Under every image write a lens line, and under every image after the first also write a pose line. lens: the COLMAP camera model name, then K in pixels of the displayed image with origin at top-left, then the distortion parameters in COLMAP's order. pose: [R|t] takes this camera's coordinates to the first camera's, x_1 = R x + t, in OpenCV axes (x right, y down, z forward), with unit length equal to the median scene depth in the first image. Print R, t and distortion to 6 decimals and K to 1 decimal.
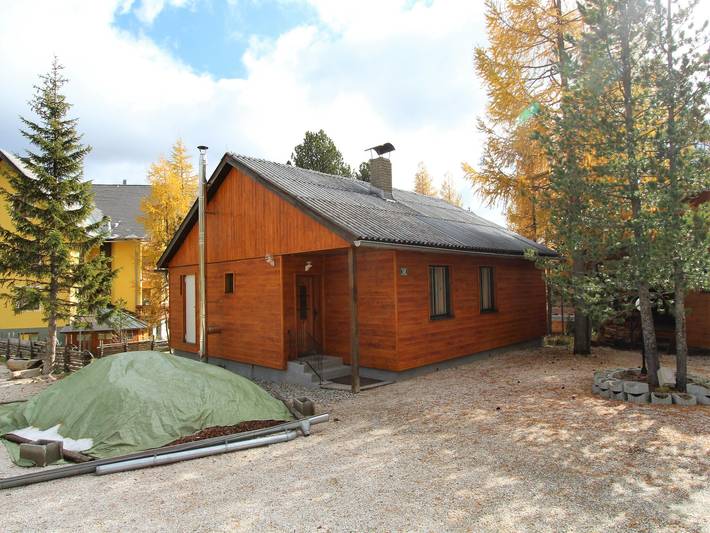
lens RADIAL K [[531.9, 0, 355.0], [0, 531.9, 266.5], [0, 0, 1]] dist [-0.005158, -0.001525]
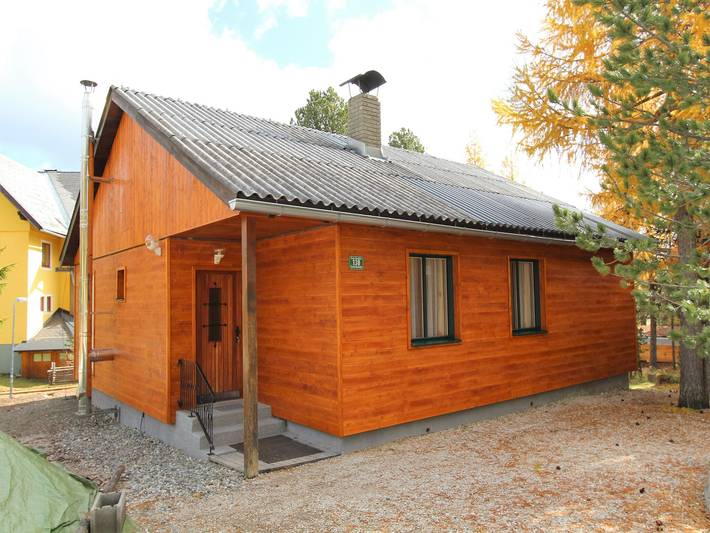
lens RADIAL K [[595.1, 0, 355.0], [0, 595.1, 266.5], [0, 0, 1]] dist [-0.006355, 0.002166]
pose [[0.990643, -0.002106, -0.136465, 0.163629], [-0.000357, 0.999837, -0.018024, 0.023566], [0.136481, 0.017904, 0.990481, 0.329595]]
